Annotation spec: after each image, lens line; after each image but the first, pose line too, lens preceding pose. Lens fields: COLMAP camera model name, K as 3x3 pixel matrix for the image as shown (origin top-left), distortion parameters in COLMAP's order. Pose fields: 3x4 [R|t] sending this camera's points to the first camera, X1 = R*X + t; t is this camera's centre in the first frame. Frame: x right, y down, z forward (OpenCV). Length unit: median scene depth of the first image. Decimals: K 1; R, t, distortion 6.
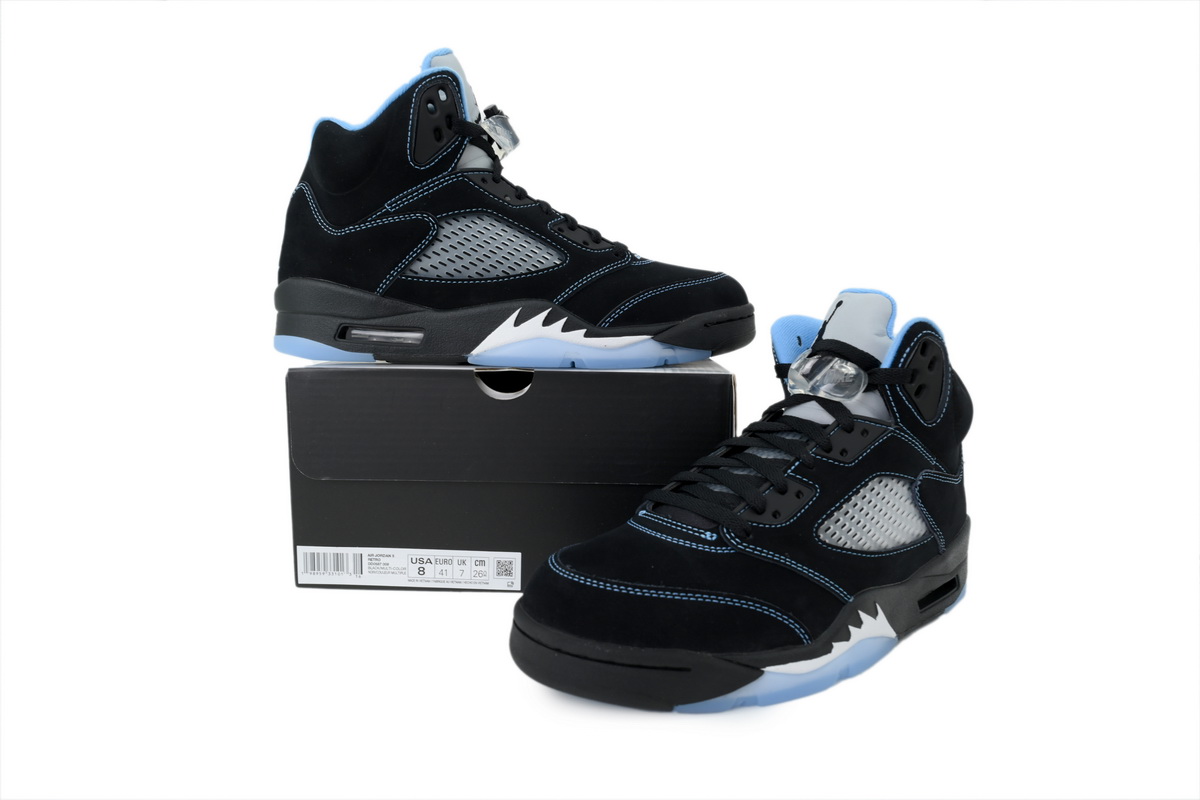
lens RADIAL K [[776.4, 0, 602.4], [0, 776.4, 400.0], [0, 0, 1]] dist [-0.018739, -0.000551]
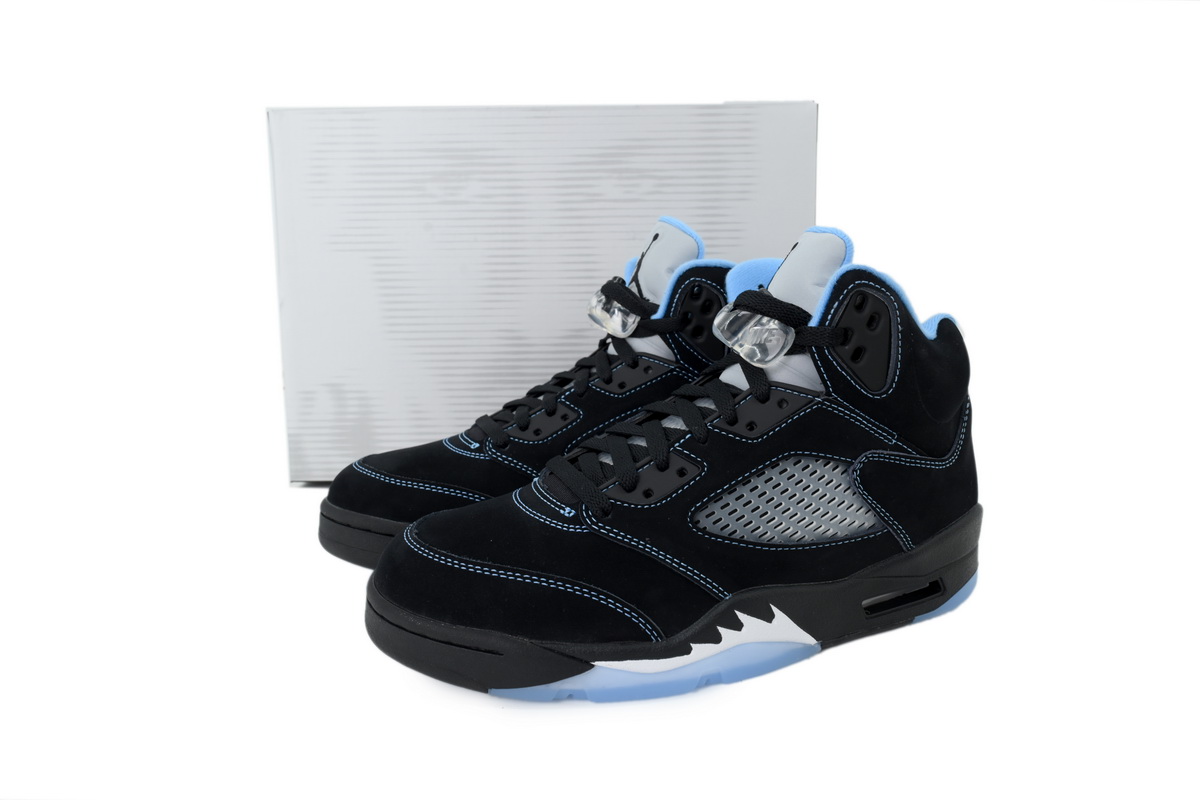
lens RADIAL K [[776.4, 0, 600.6], [0, 776.4, 404.0], [0, 0, 1]] dist [-0.018739, -0.000551]
pose [[0.949691, 0.036244, -0.311084, 0.443311], [-0.008986, 0.996026, 0.088614, -0.032334], [0.313059, -0.081360, 0.946242, 0.152025]]
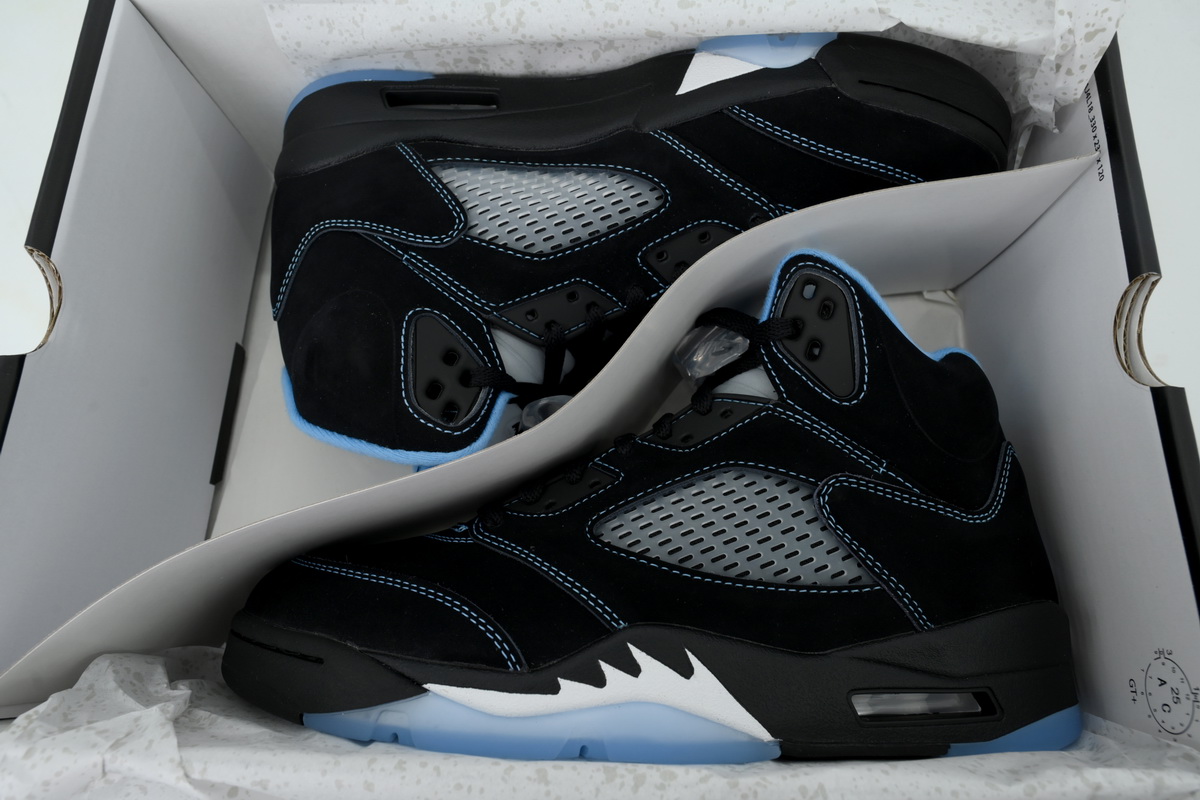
lens RADIAL K [[776.4, 0, 597.8], [0, 776.4, 399.5], [0, 0, 1]] dist [-0.018739, -0.000551]
pose [[0.835081, -0.117529, -0.537426, 0.662978], [-0.092612, 0.932936, -0.347928, 0.304228], [0.542276, 0.340320, 0.768192, 0.429796]]
